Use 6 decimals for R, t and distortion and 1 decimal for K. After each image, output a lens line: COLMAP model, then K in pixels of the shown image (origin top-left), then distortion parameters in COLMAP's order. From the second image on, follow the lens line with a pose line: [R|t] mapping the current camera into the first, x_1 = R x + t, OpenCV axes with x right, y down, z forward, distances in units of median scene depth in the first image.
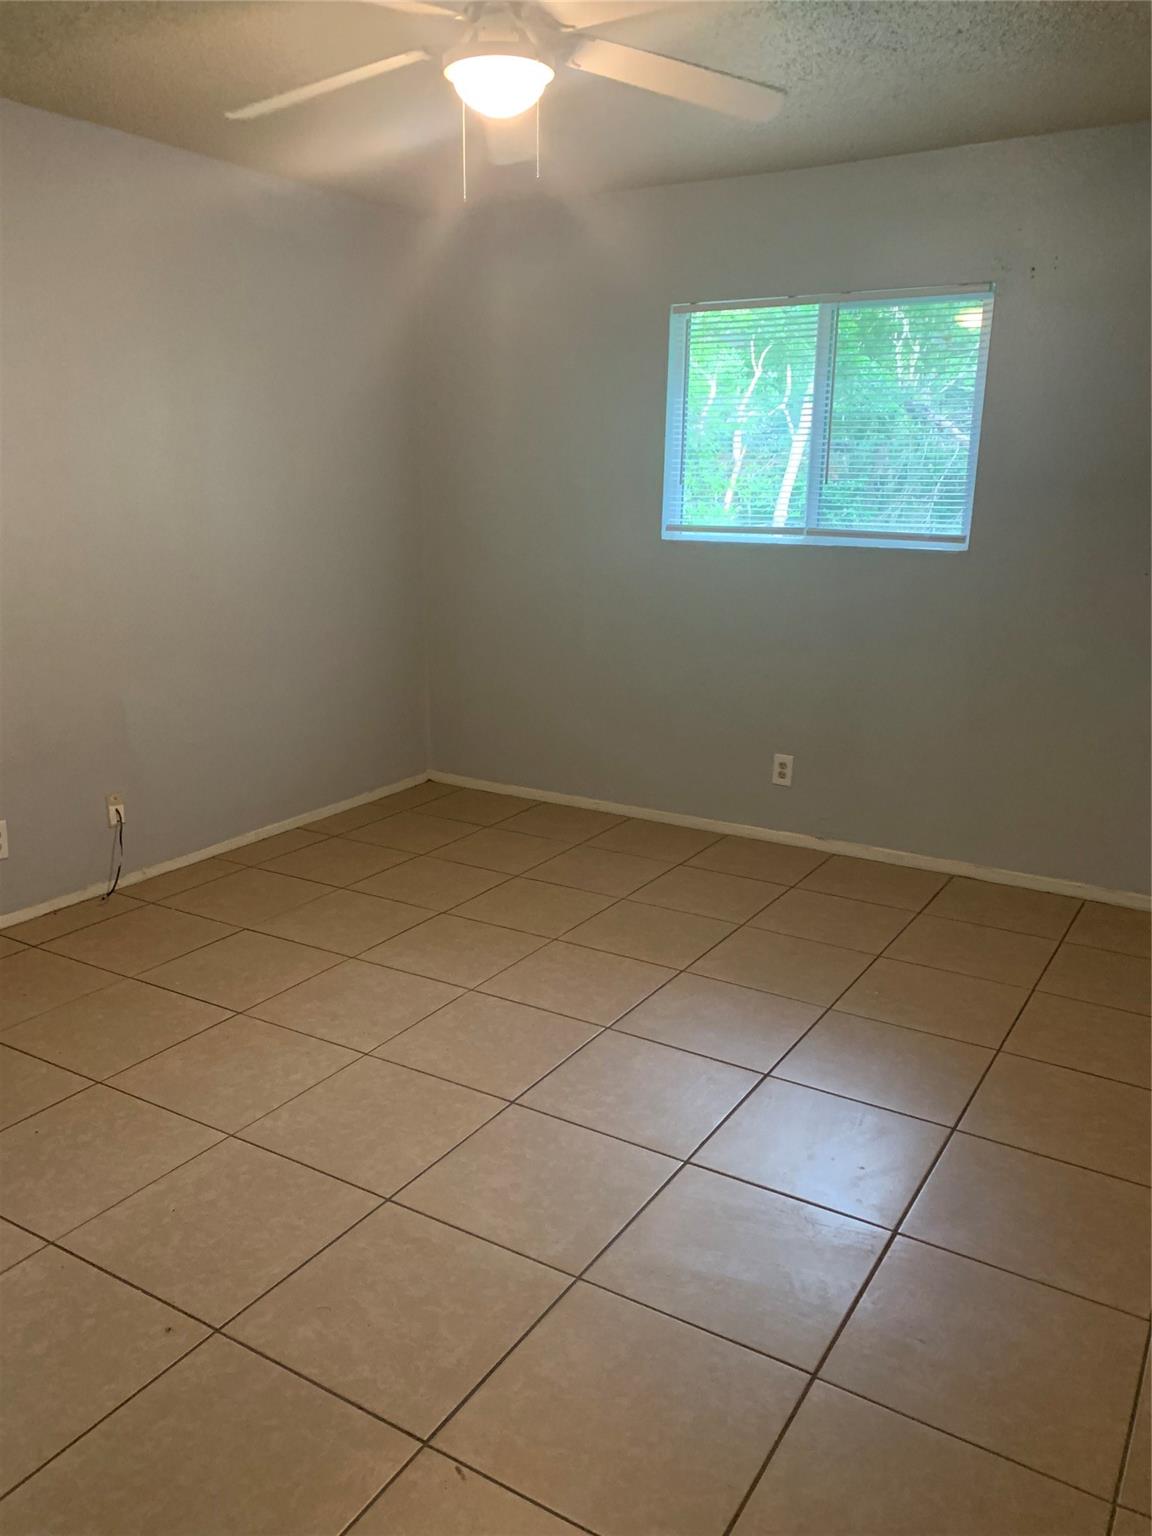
lens RADIAL K [[1179.4, 0, 571.5], [0, 1179.4, 768.5], [0, 0, 1]] dist [-0.007966, -0.003152]
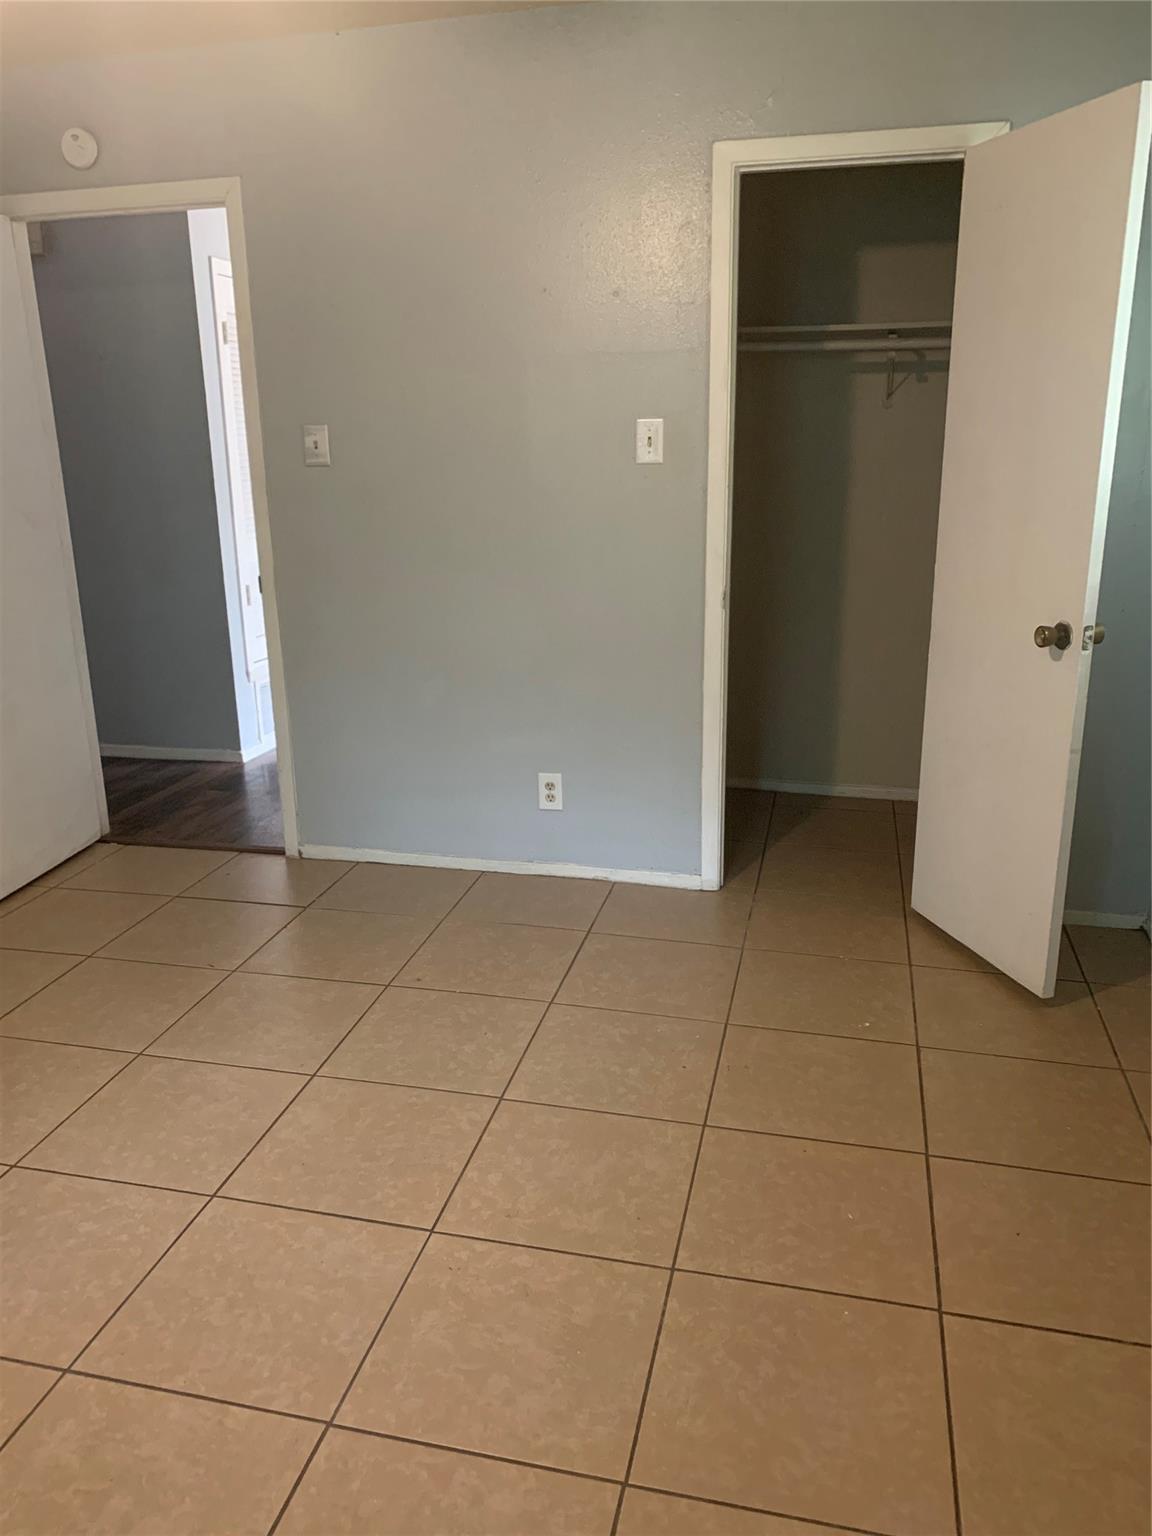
lens RADIAL K [[1179.4, 0, 577.8], [0, 1179.4, 760.5], [0, 0, 1]] dist [-0.007966, -0.003152]
pose [[-0.949413, 0.080040, -0.303658, -0.067253], [-0.082154, 0.869989, 0.486179, -0.405898], [0.303093, 0.486532, -0.819403, 1.614511]]
